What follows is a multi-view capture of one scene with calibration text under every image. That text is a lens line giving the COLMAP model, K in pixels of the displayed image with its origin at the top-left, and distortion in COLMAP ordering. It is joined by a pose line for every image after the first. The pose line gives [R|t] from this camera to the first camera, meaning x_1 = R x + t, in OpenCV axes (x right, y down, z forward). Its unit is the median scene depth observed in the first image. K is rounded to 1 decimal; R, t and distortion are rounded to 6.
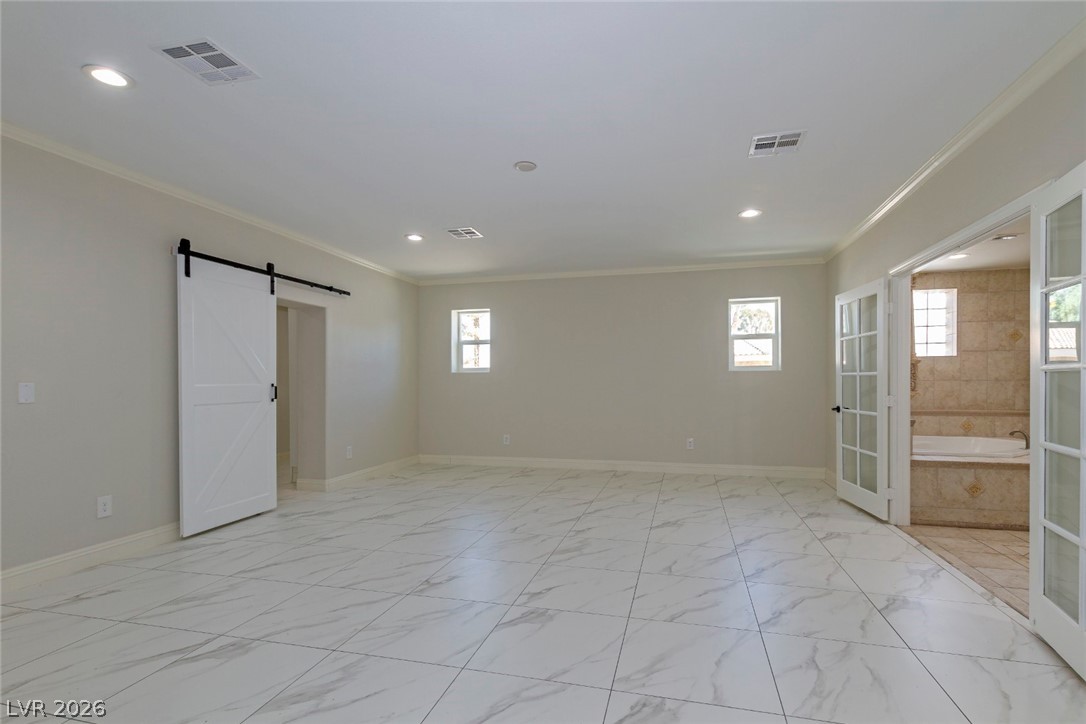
lens RADIAL K [[509.5, 0, 560.8], [0, 509.5, 383.7], [0, 0, 1]] dist [-0.001684, -0.000120]
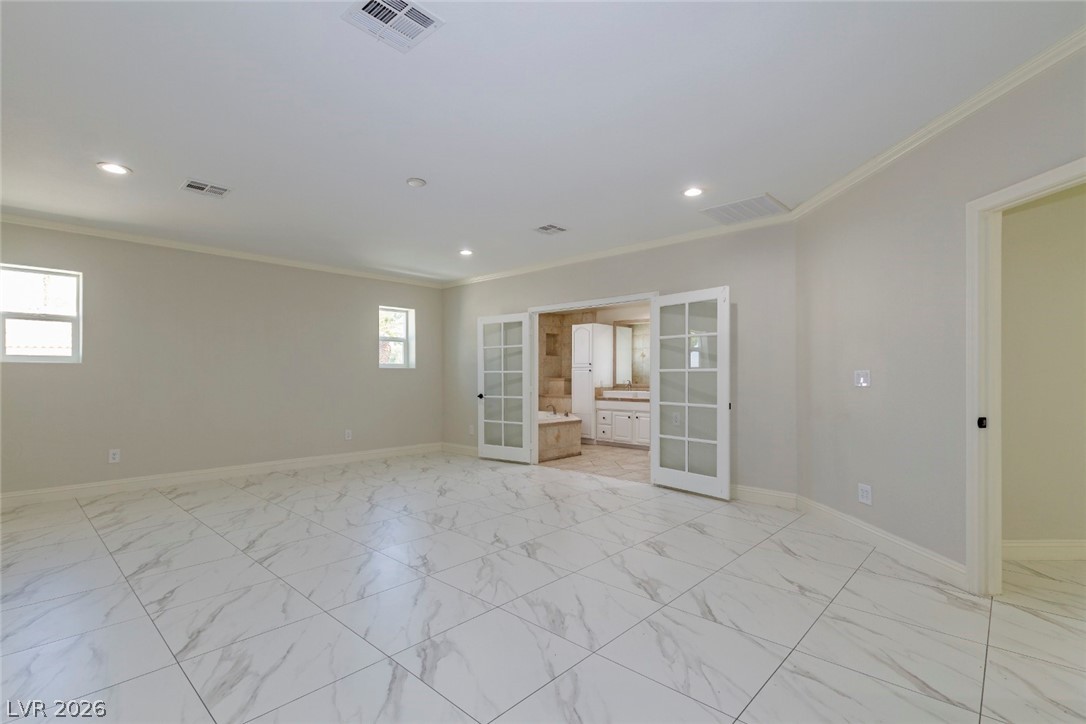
lens RADIAL K [[502.8, 0, 545.2], [0, 502.8, 371.4], [0, 0, 1]] dist [0.001457, -0.000141]
pose [[0.484425, 0.010639, 0.874768, -0.738743], [0.004367, 0.999884, -0.014579, 0.002245], [-0.874822, 0.010883, 0.484323, 0.181945]]
